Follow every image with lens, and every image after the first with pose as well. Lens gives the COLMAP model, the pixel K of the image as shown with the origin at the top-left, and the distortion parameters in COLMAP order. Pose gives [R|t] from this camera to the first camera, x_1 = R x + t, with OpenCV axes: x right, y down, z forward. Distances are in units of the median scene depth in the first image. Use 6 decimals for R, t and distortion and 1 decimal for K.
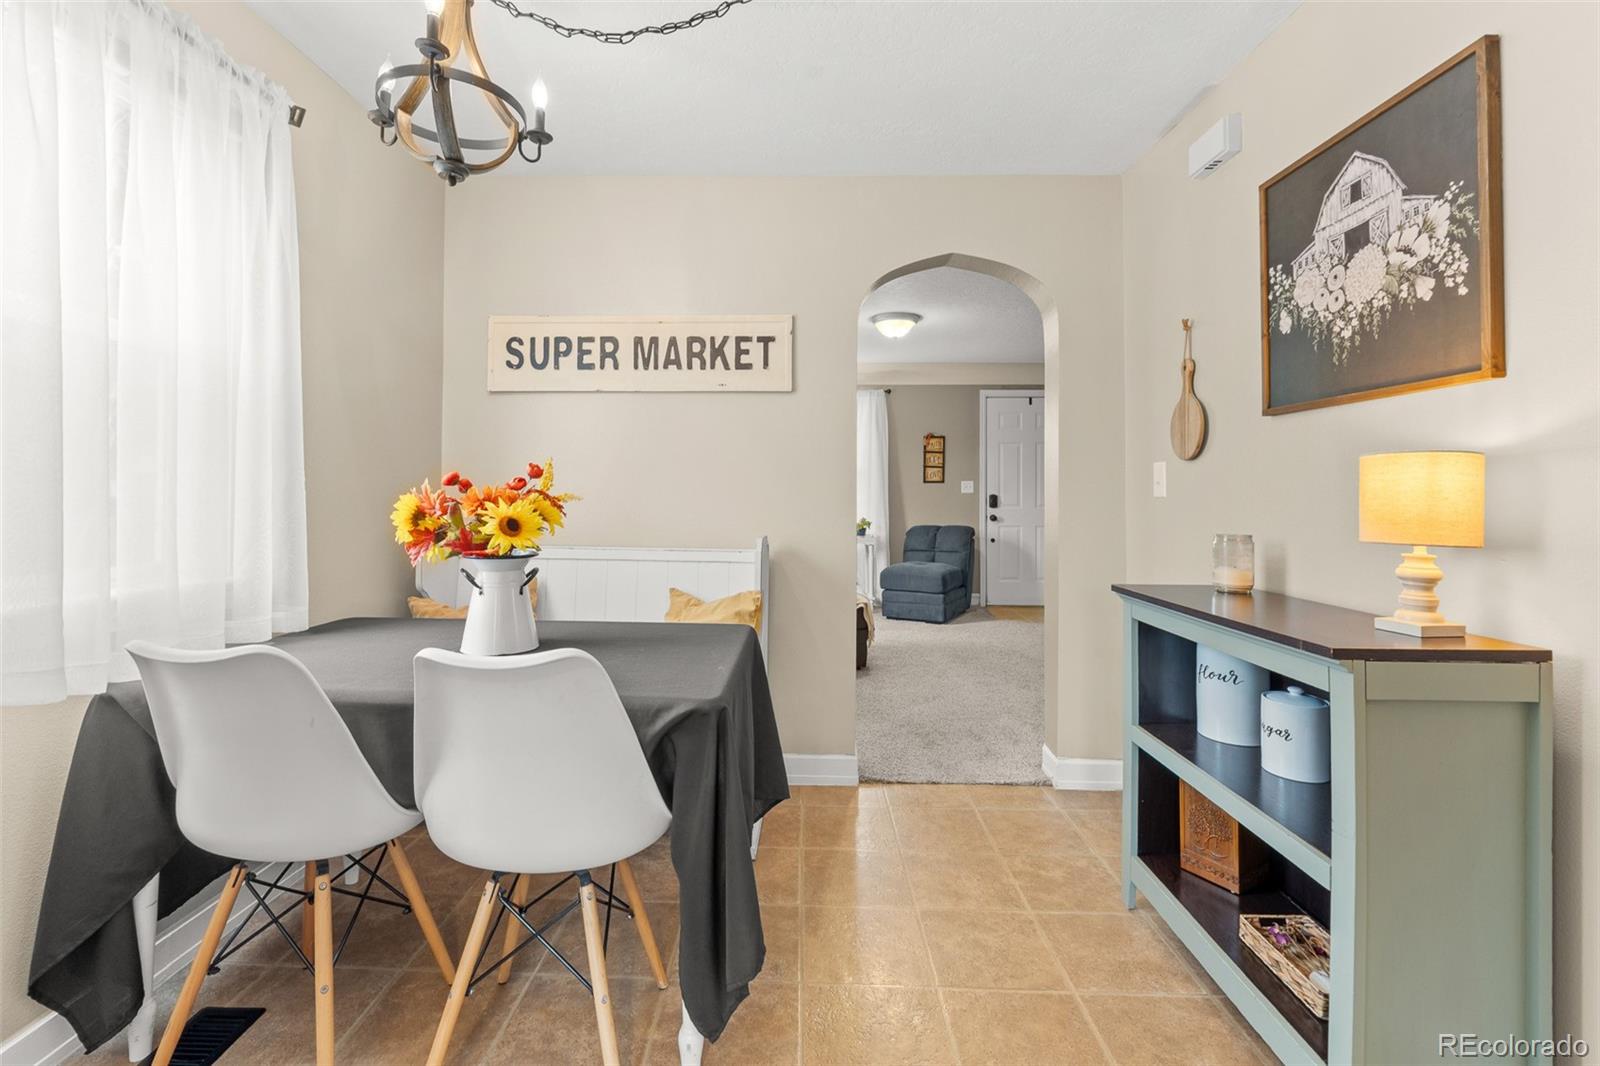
lens RADIAL K [[703.6, 0, 789.9], [0, 703.6, 483.2], [0, 0, 1]] dist [0.000098, -0.000142]
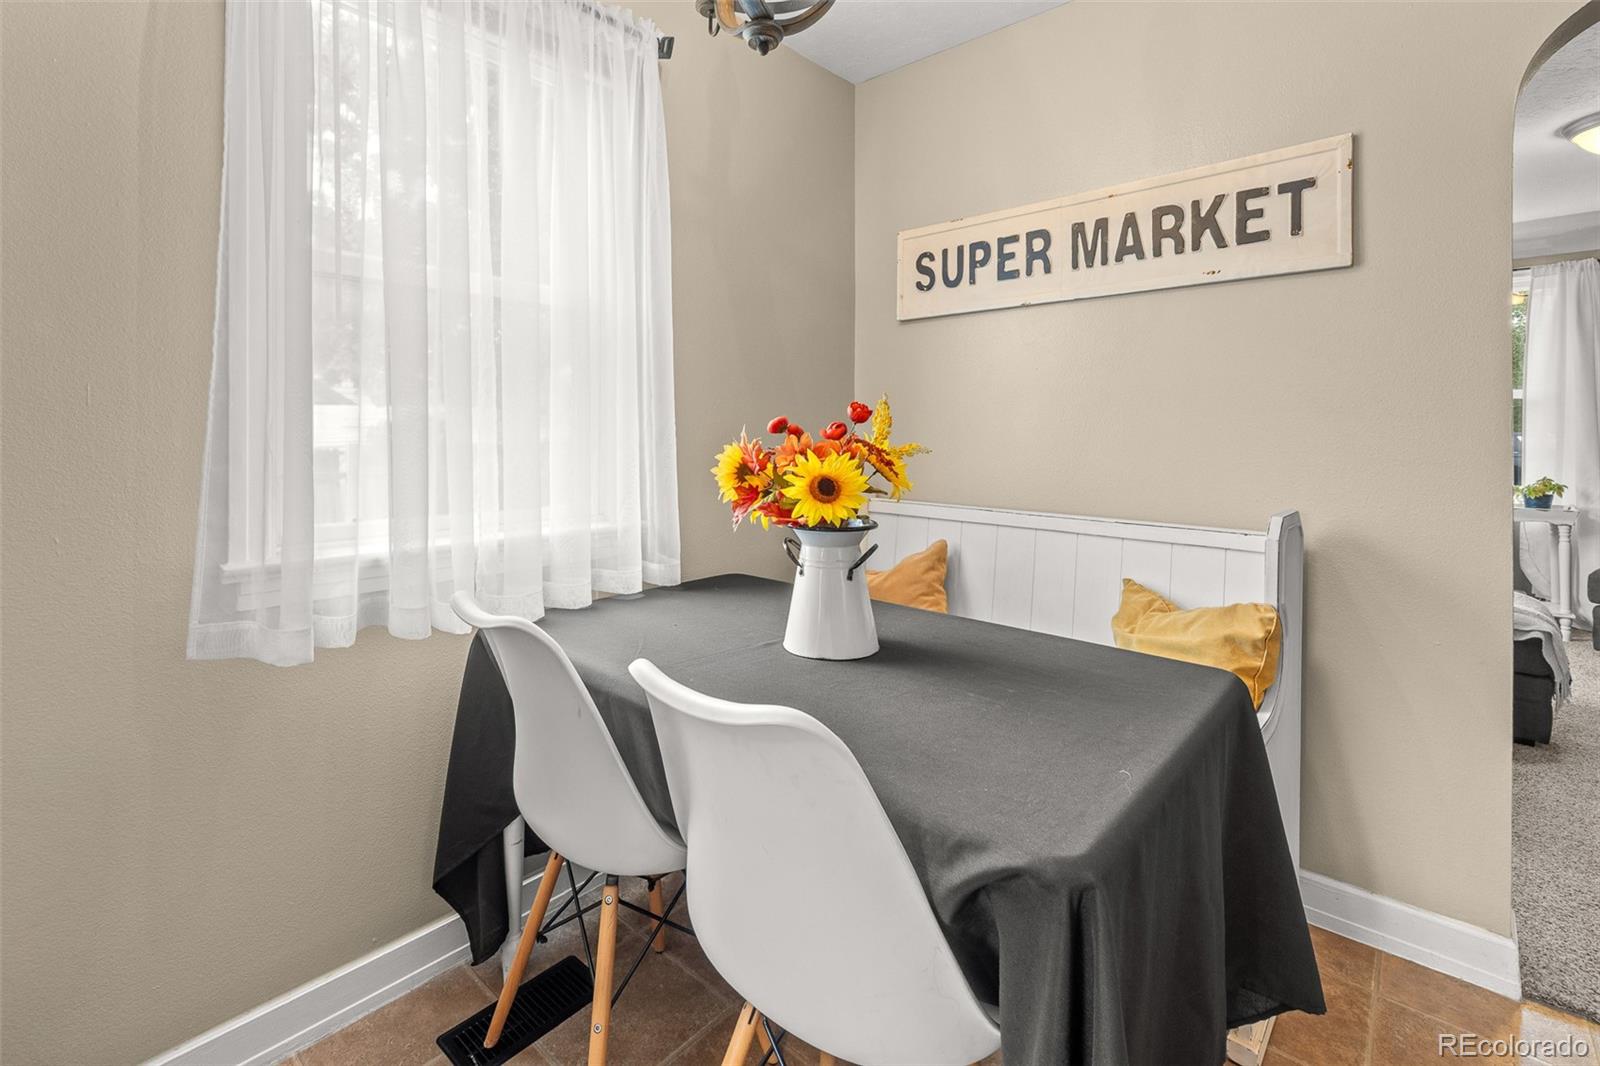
lens RADIAL K [[729.8, 0, 764.5], [0, 729.8, 434.7], [0, 0, 1]] dist [0.001566, 0.000947]
pose [[0.752408, -0.003023, -0.658690, 0.034646], [0.011362, 0.999900, 0.008390, -0.001349], [0.658599, -0.013797, 0.752368, 0.223361]]
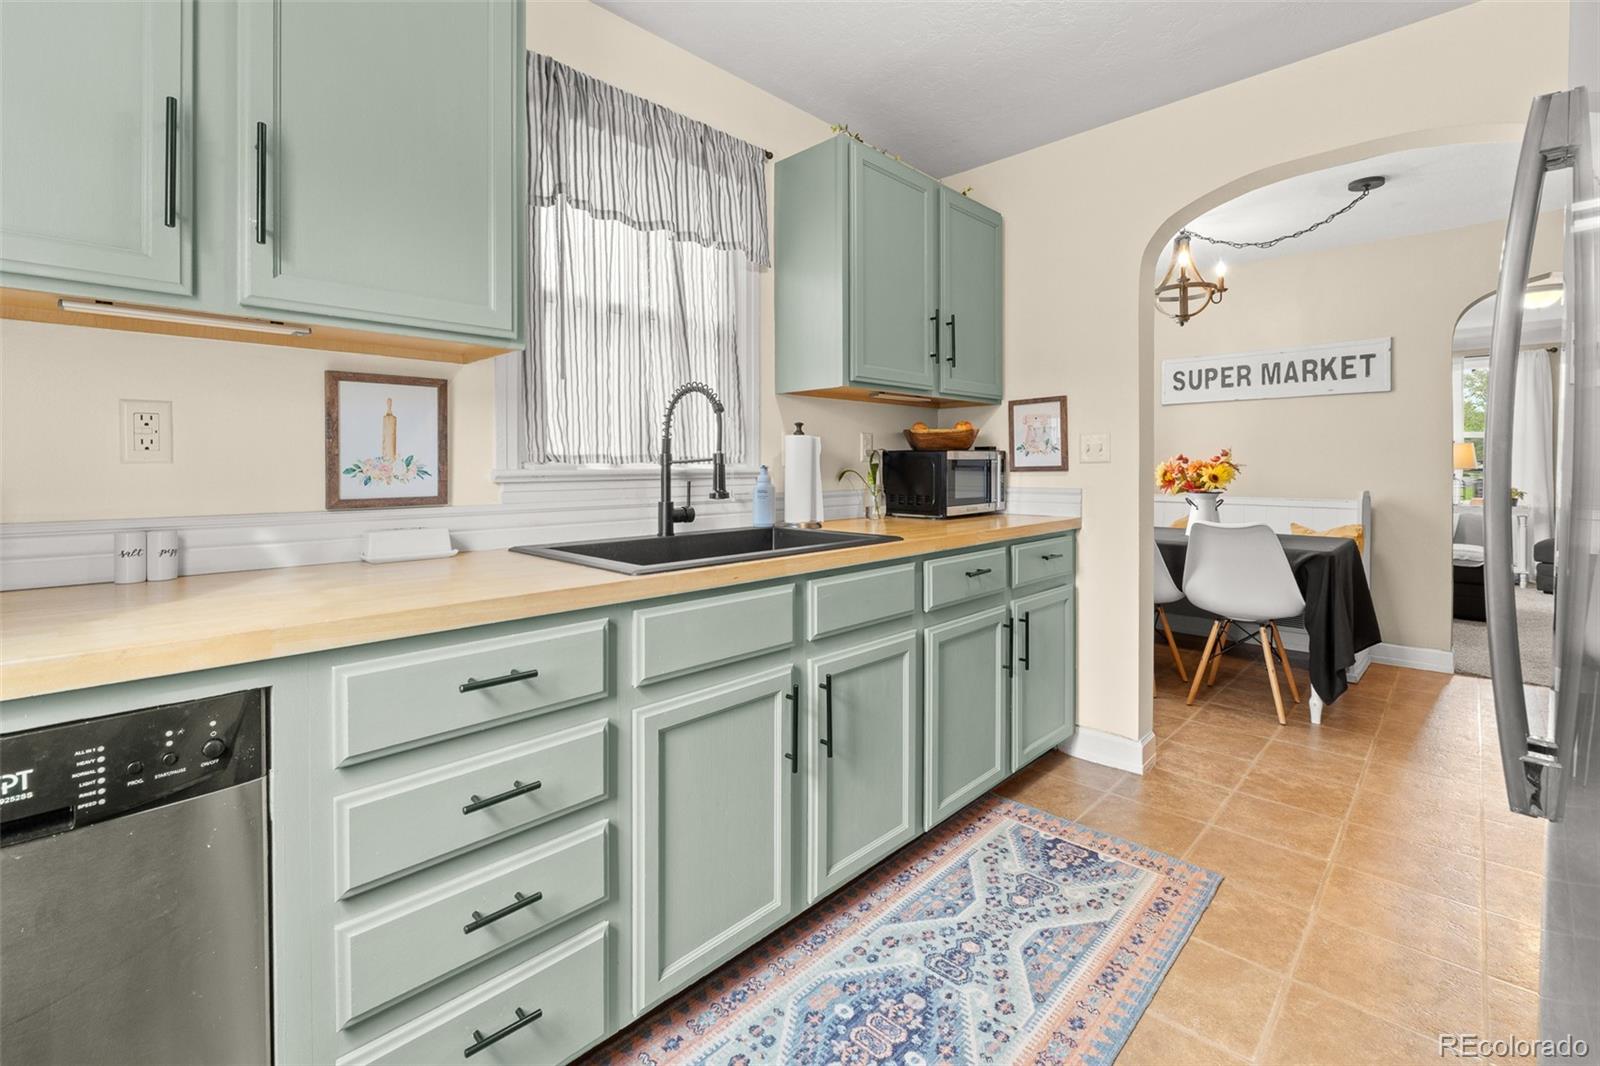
lens RADIAL K [[713.7, 0, 805.0], [0, 713.7, 477.5], [0, 0, 1]] dist [-0.003871, -0.000079]
pose [[0.745141, -0.000160, -0.666907, 0.080777], [0.019849, 0.999562, 0.021938, -0.009068], [0.666611, -0.029584, 0.744818, -0.883285]]
